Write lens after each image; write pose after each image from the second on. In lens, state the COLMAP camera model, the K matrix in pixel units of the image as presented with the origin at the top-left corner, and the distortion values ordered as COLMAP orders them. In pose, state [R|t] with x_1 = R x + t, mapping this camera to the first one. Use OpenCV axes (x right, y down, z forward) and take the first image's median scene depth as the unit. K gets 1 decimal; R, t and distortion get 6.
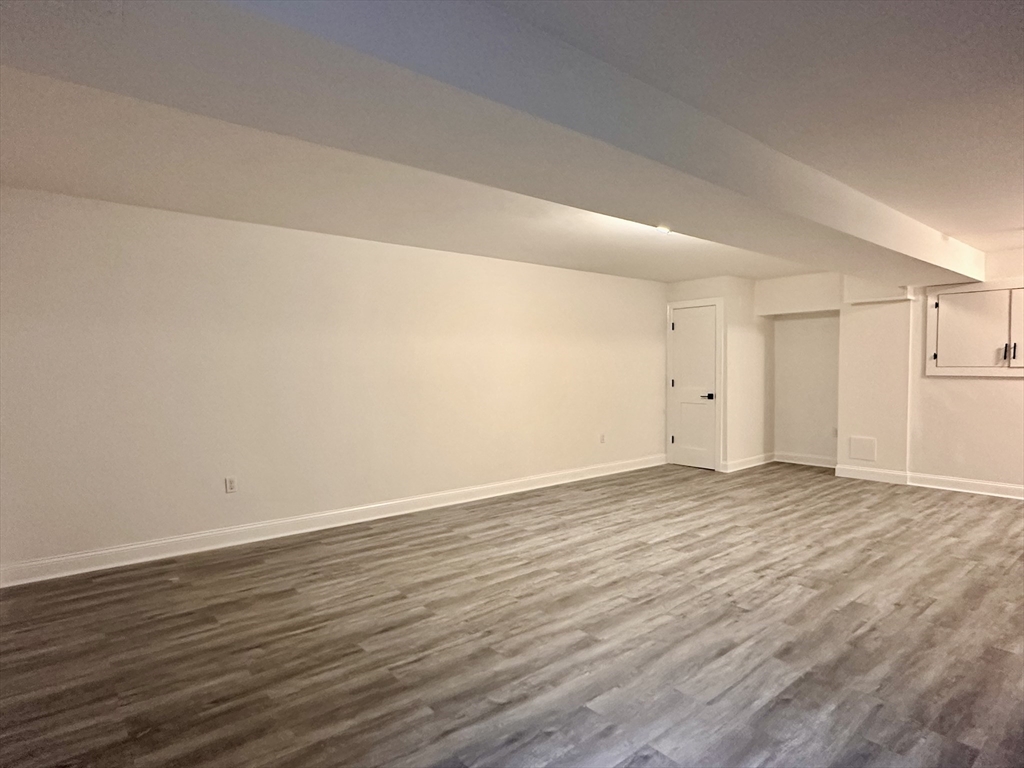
lens RADIAL K [[567.3, 0, 512.6], [0, 567.3, 385.0], [0, 0, 1]] dist [0.002146, 0.000786]
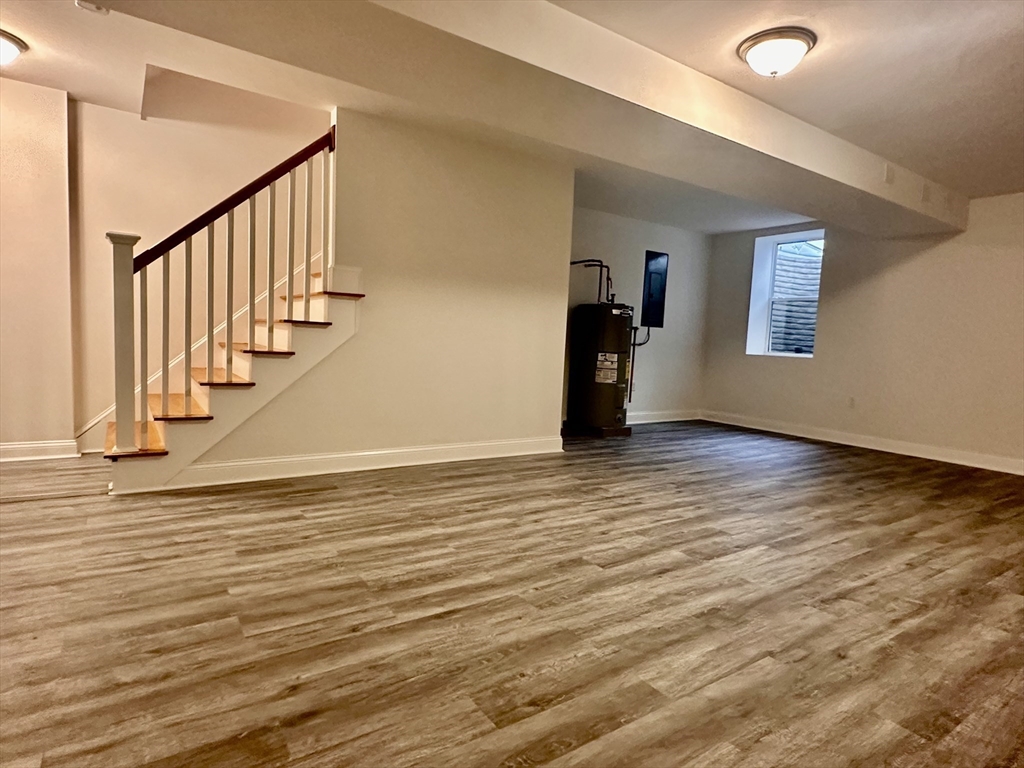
lens RADIAL K [[567.3, 0, 510.9], [0, 567.3, 384.3], [0, 0, 1]] dist [0.002146, 0.000786]
pose [[-0.994409, -0.049383, 0.093334, 0.491257], [-0.038315, 0.992408, 0.116871, 0.023743], [-0.098397, 0.112641, -0.988752, 1.690387]]
